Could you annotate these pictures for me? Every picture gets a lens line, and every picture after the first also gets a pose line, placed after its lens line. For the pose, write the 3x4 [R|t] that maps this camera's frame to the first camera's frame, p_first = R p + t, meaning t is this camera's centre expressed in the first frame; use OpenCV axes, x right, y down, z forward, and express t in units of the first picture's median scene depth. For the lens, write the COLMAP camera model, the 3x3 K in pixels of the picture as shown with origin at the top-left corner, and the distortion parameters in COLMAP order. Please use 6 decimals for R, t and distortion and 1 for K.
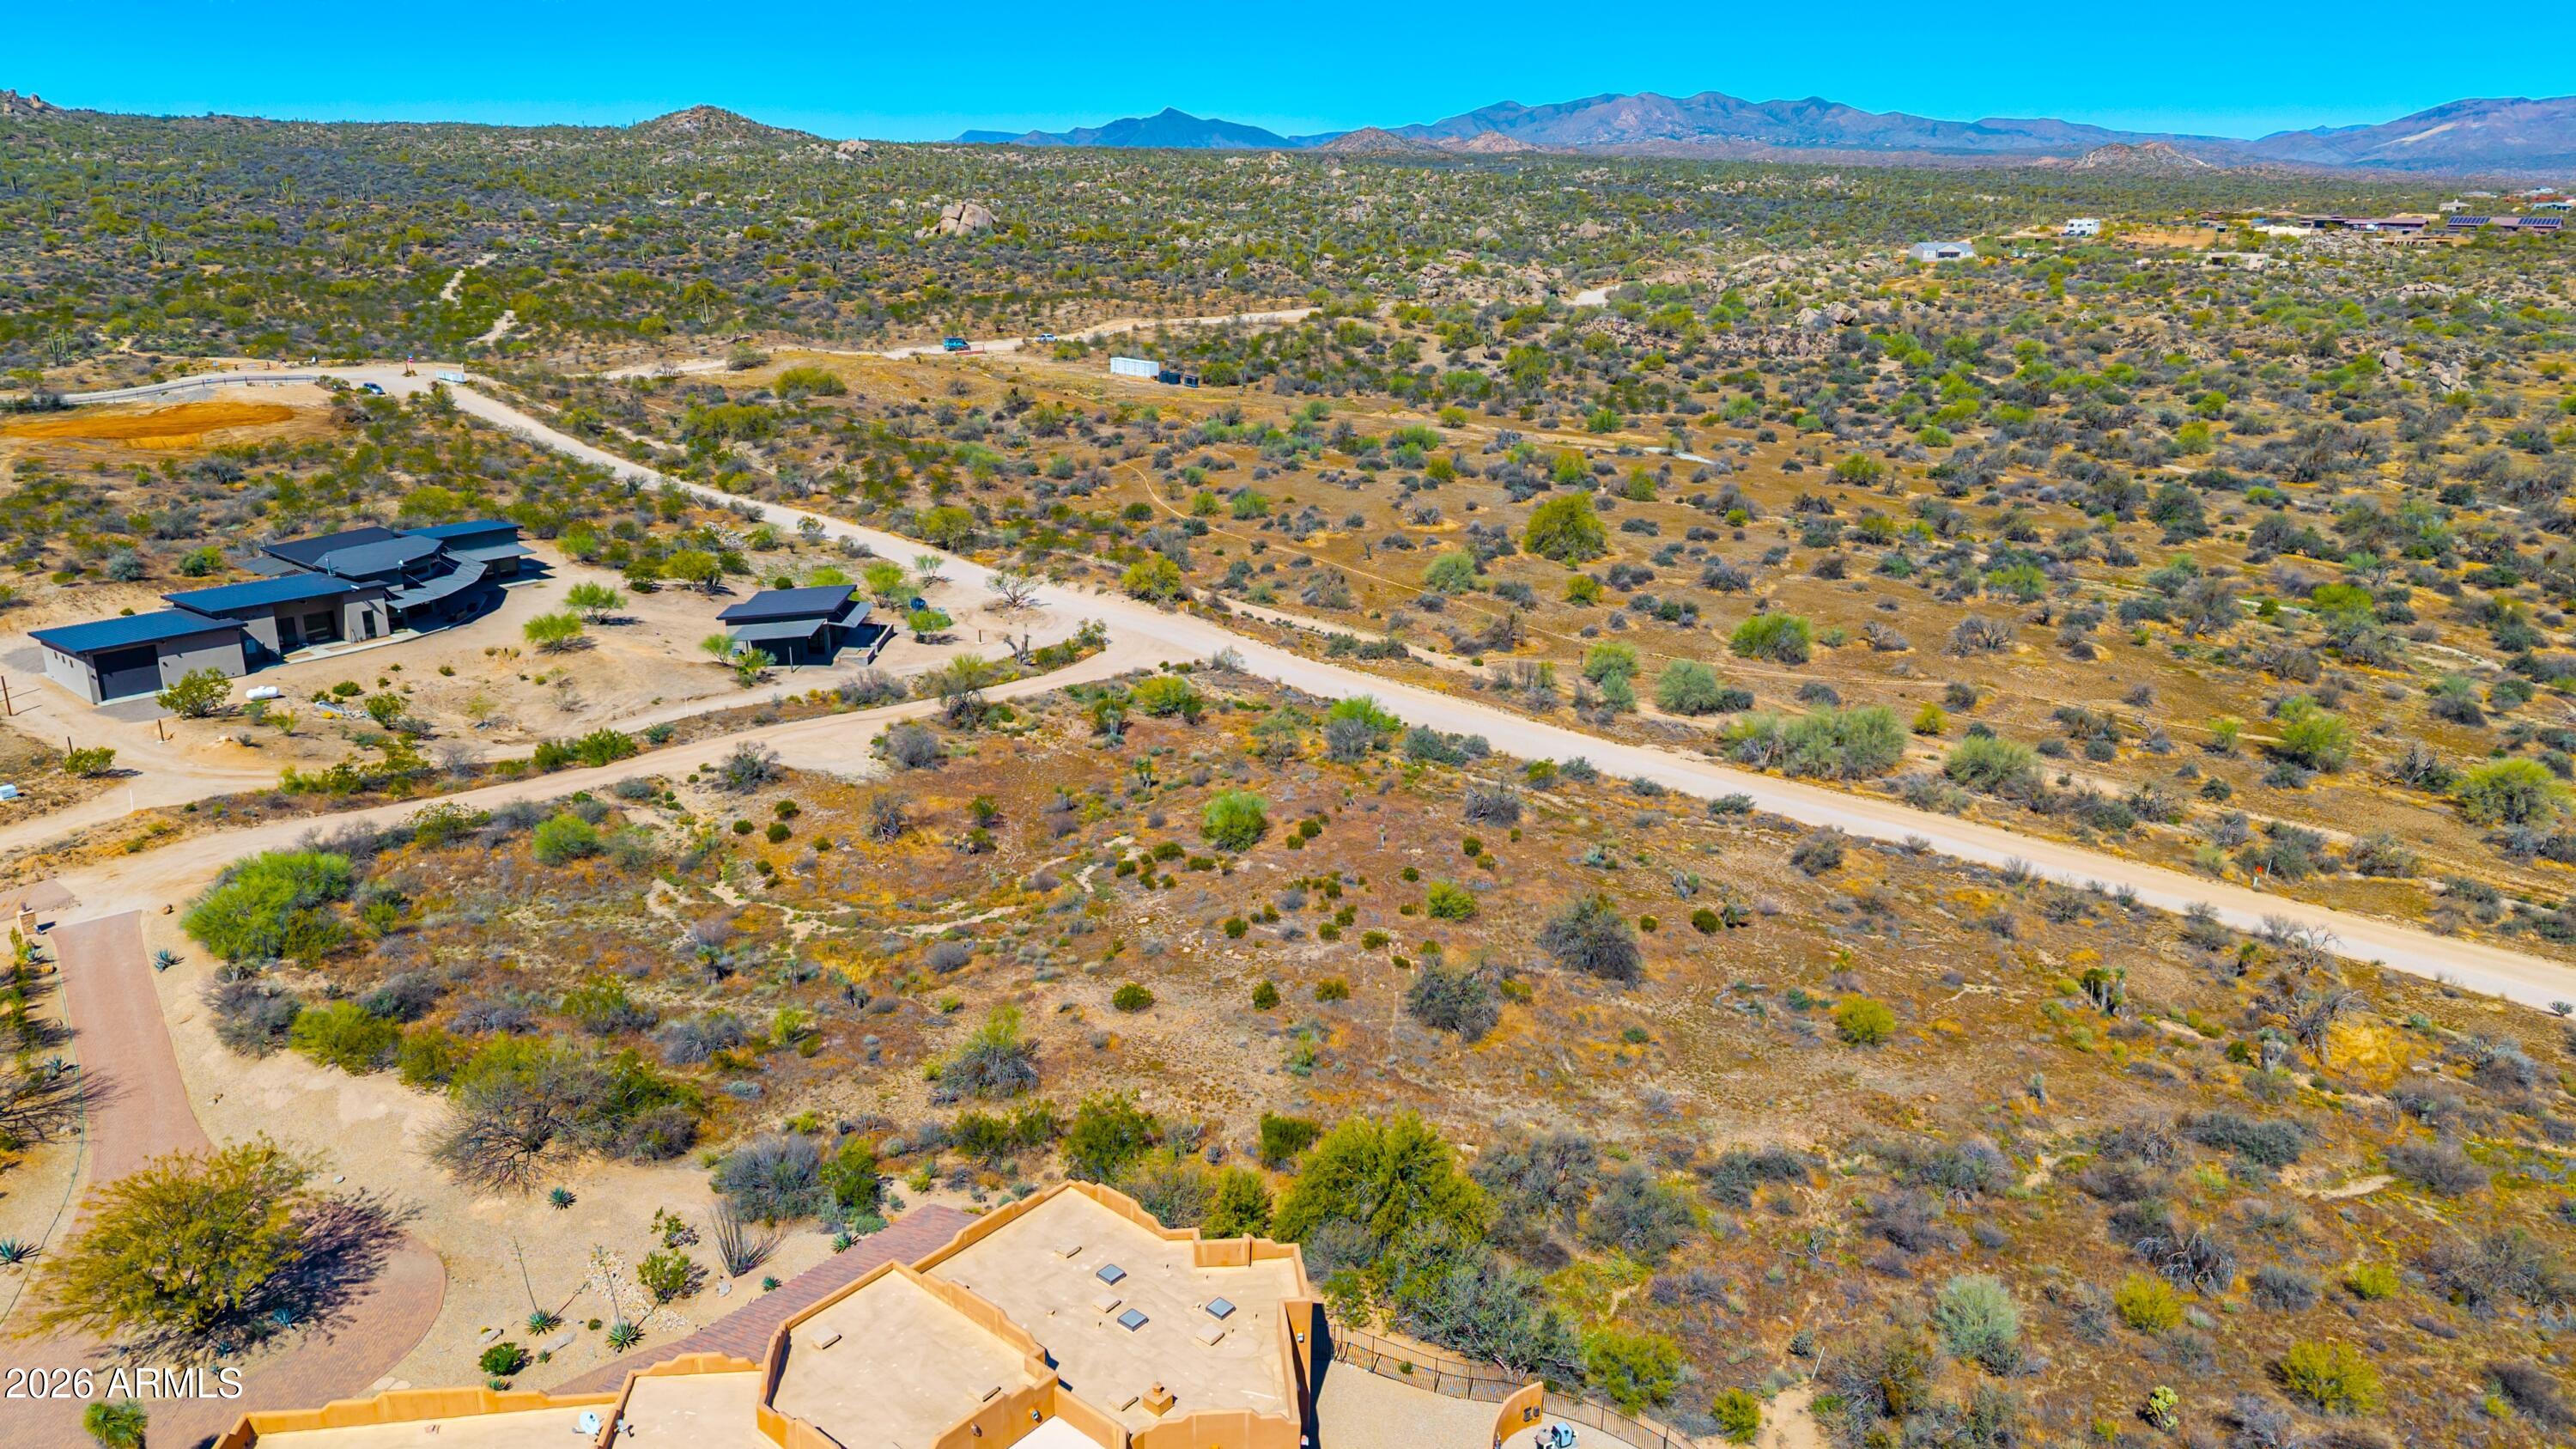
lens RADIAL K [[1783.5, 0, 1288.0], [0, 1783.5, 724.5], [0, 0, 1]] dist [0.040629, -0.041175]
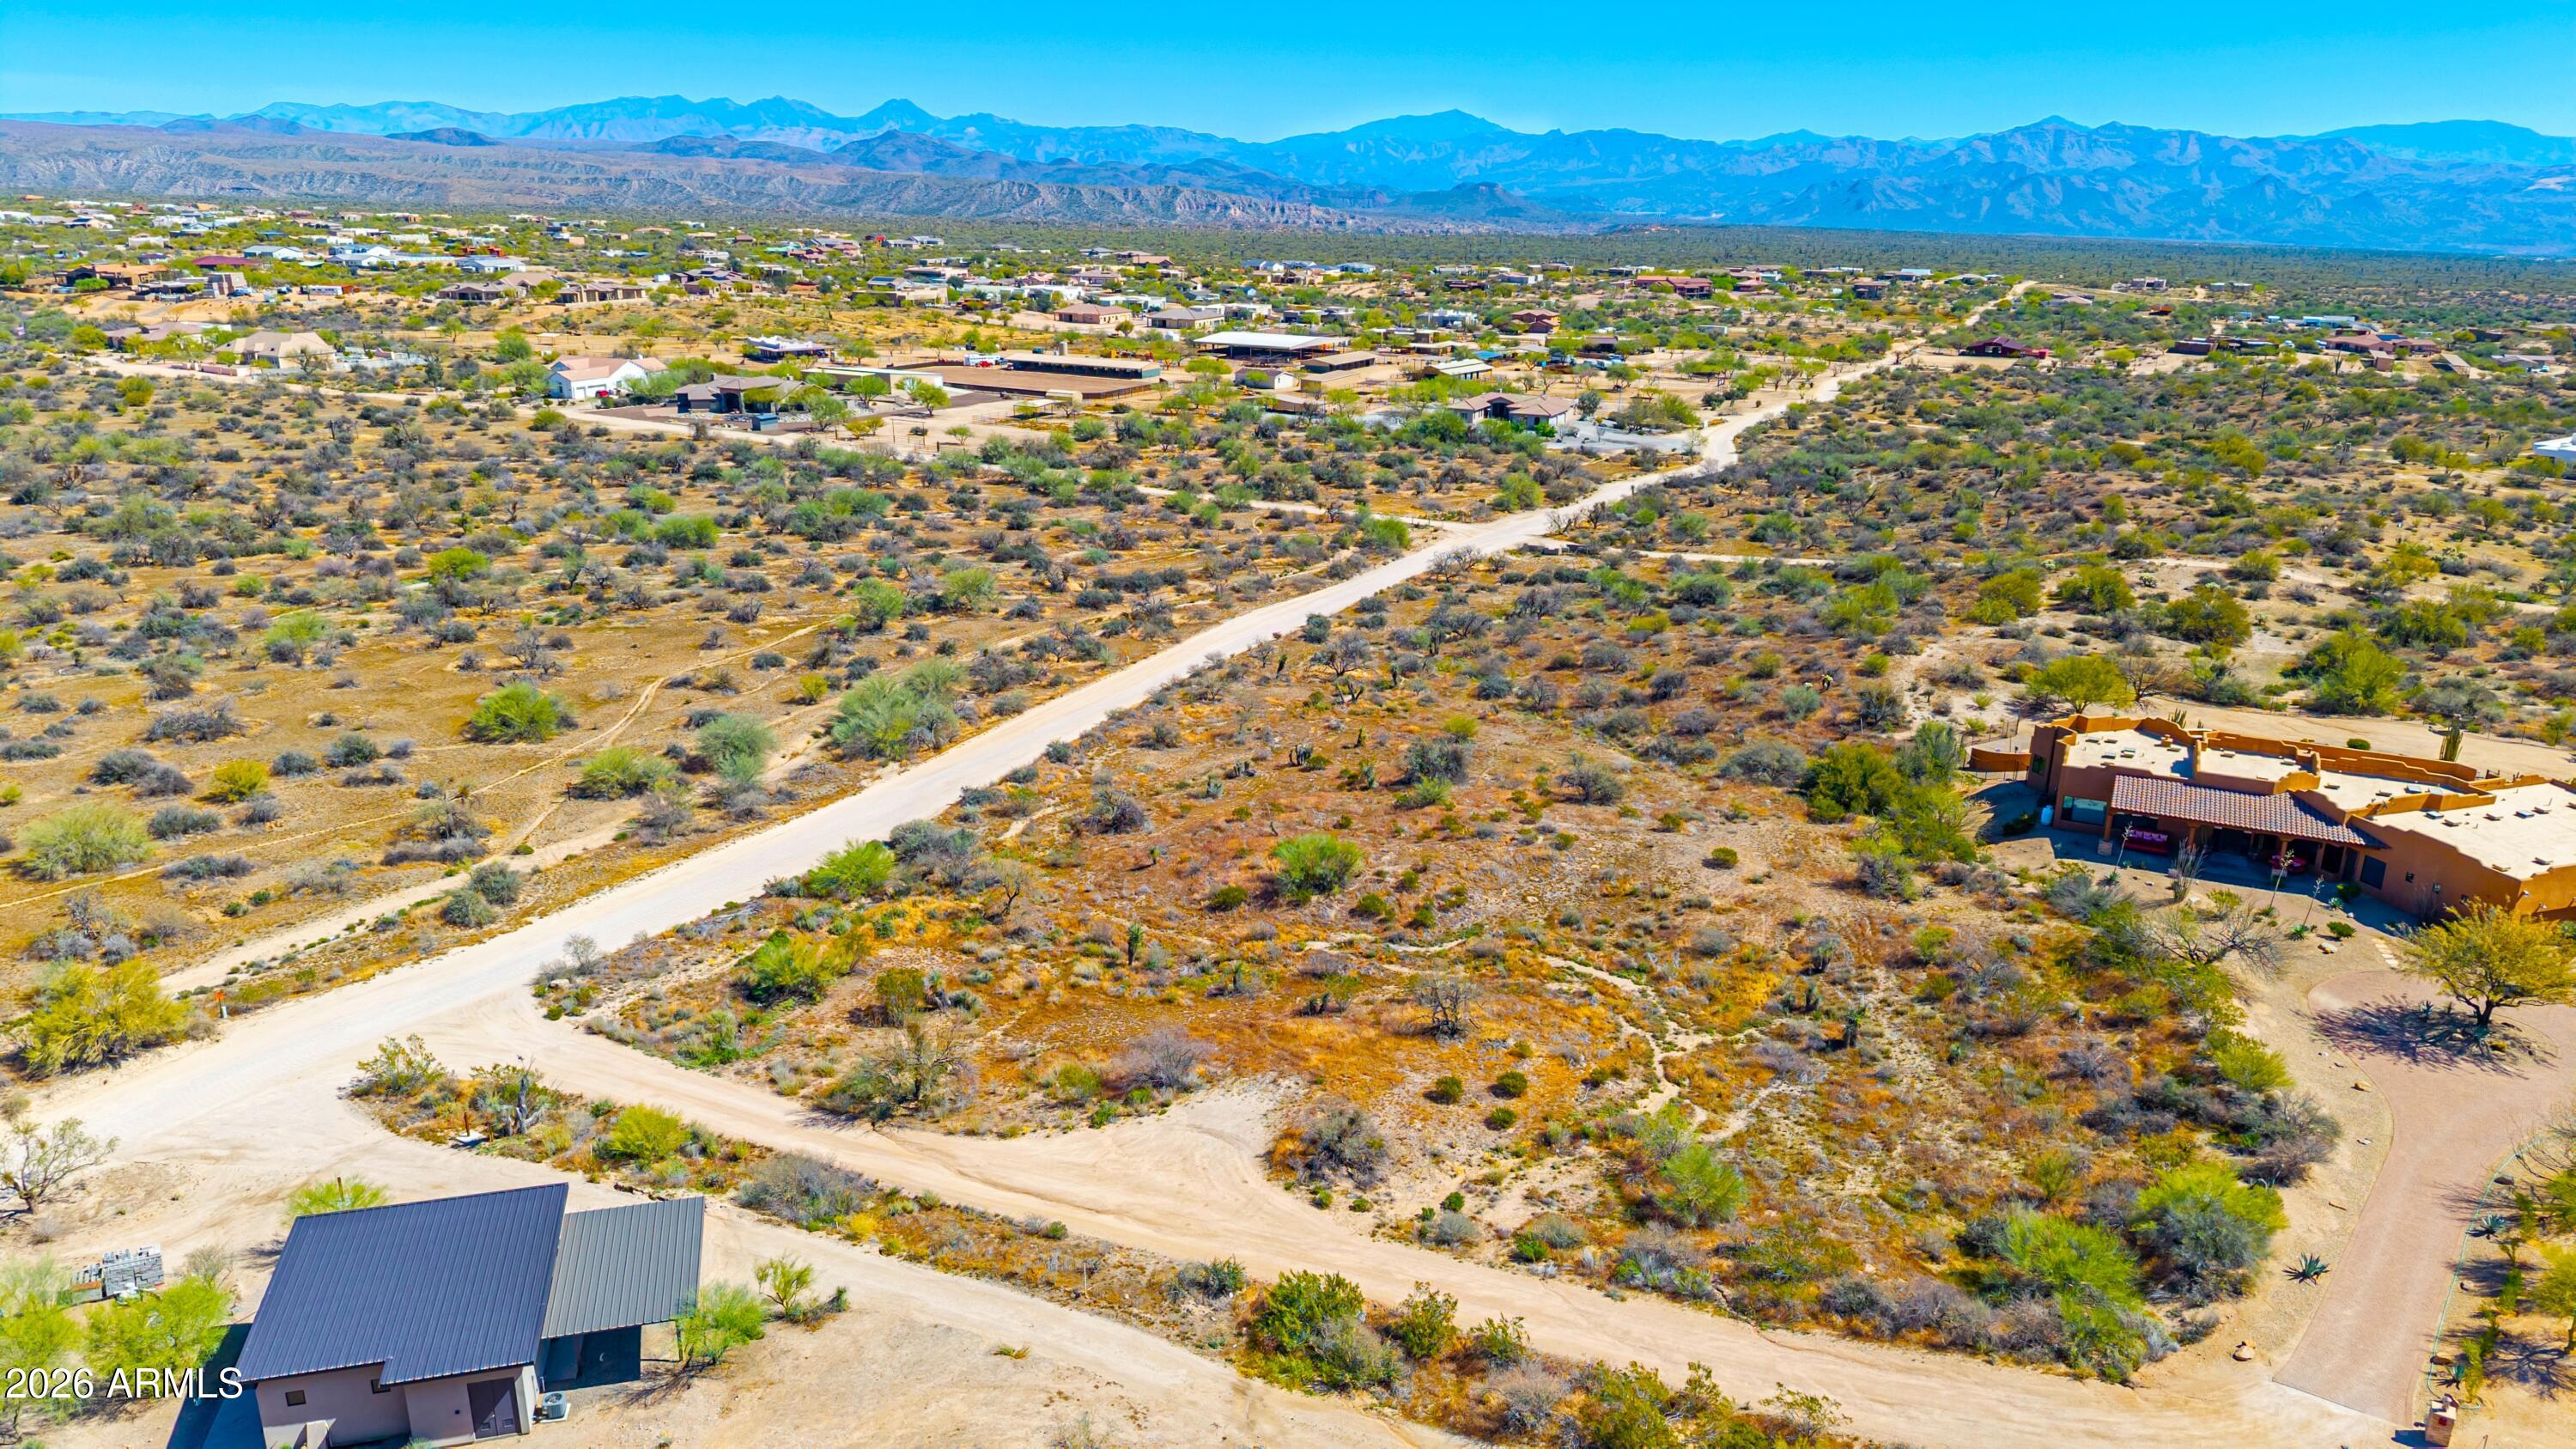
lens RADIAL K [[1737.5, 0, 1288.0], [0, 1737.5, 724.5], [0, 0, 1]] dist [0.030012, -0.032134]
pose [[-0.245306, -0.304768, 0.920294, -0.876981], [0.272393, 0.889388, 0.367140, -0.369290], [-0.930391, 0.340743, -0.135156, 1.096590]]
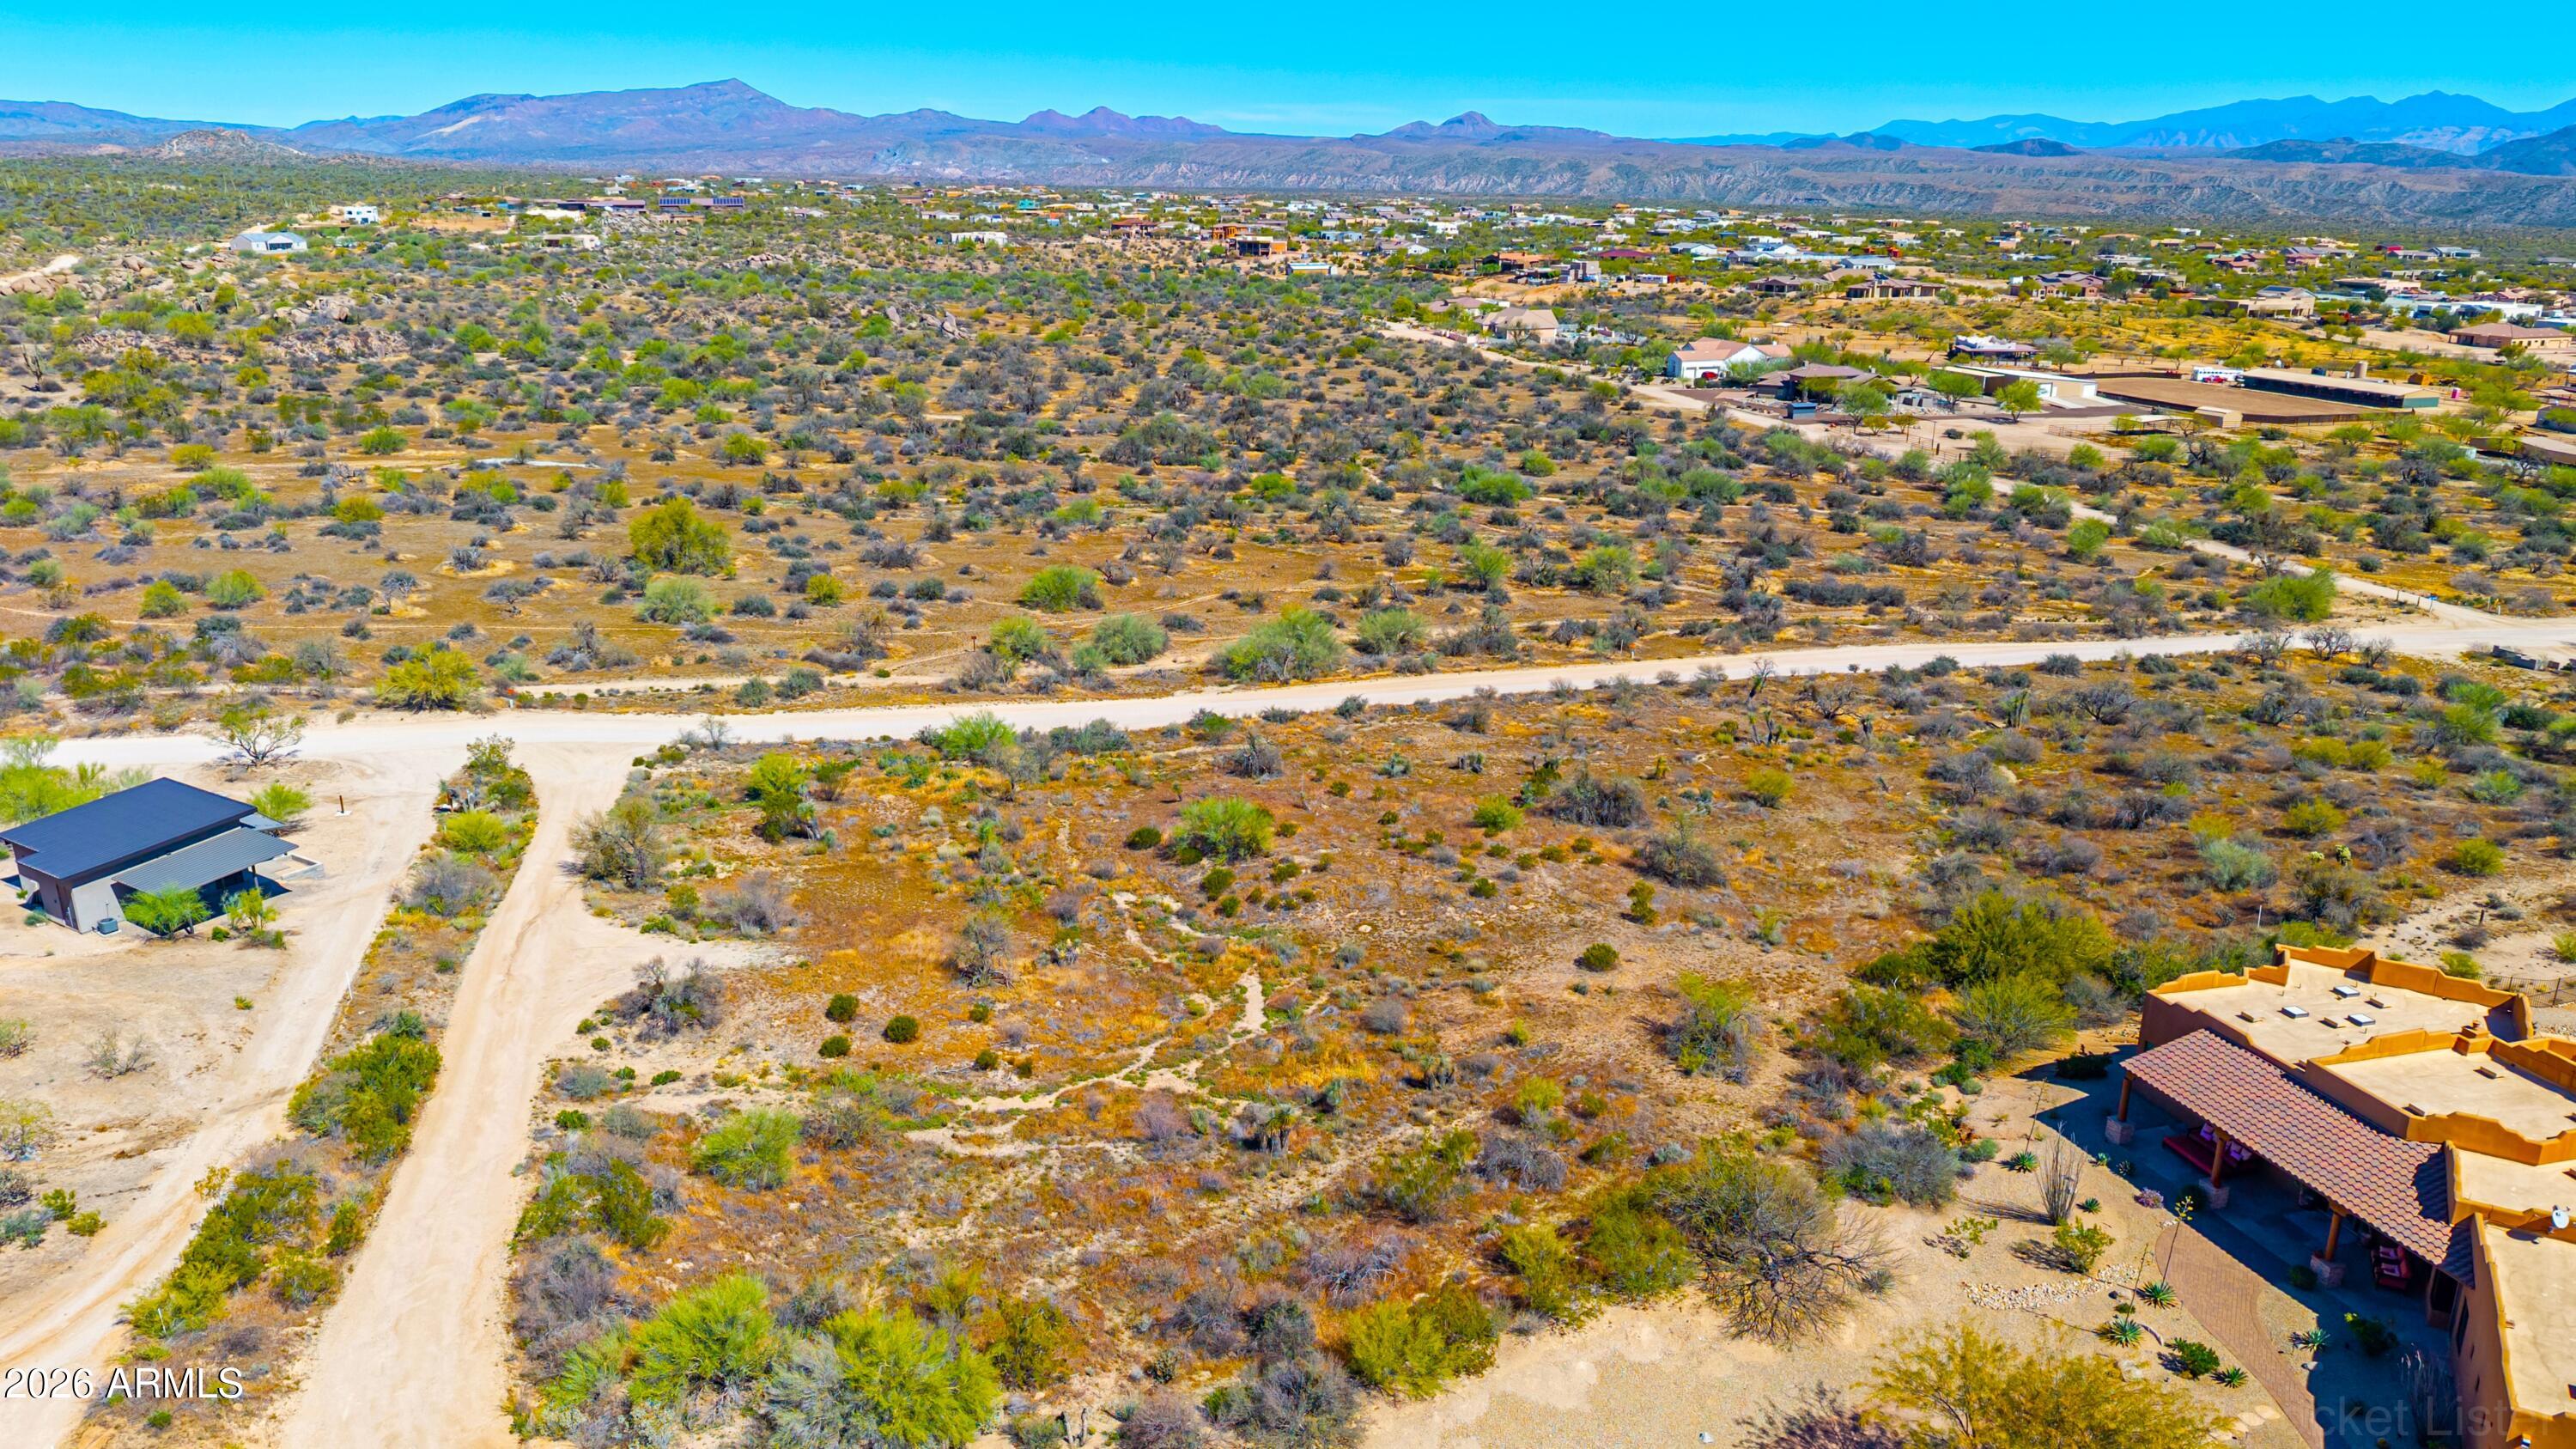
lens RADIAL K [[1783.5, 0, 1288.0], [0, 1783.5, 724.5], [0, 0, 1]] dist [0.040629, -0.041175]
pose [[0.546899, -0.254169, 0.797684, -0.721317], [0.250586, 0.958816, 0.133707, -0.112114], [-0.798817, 0.126765, 0.588067, 0.412953]]
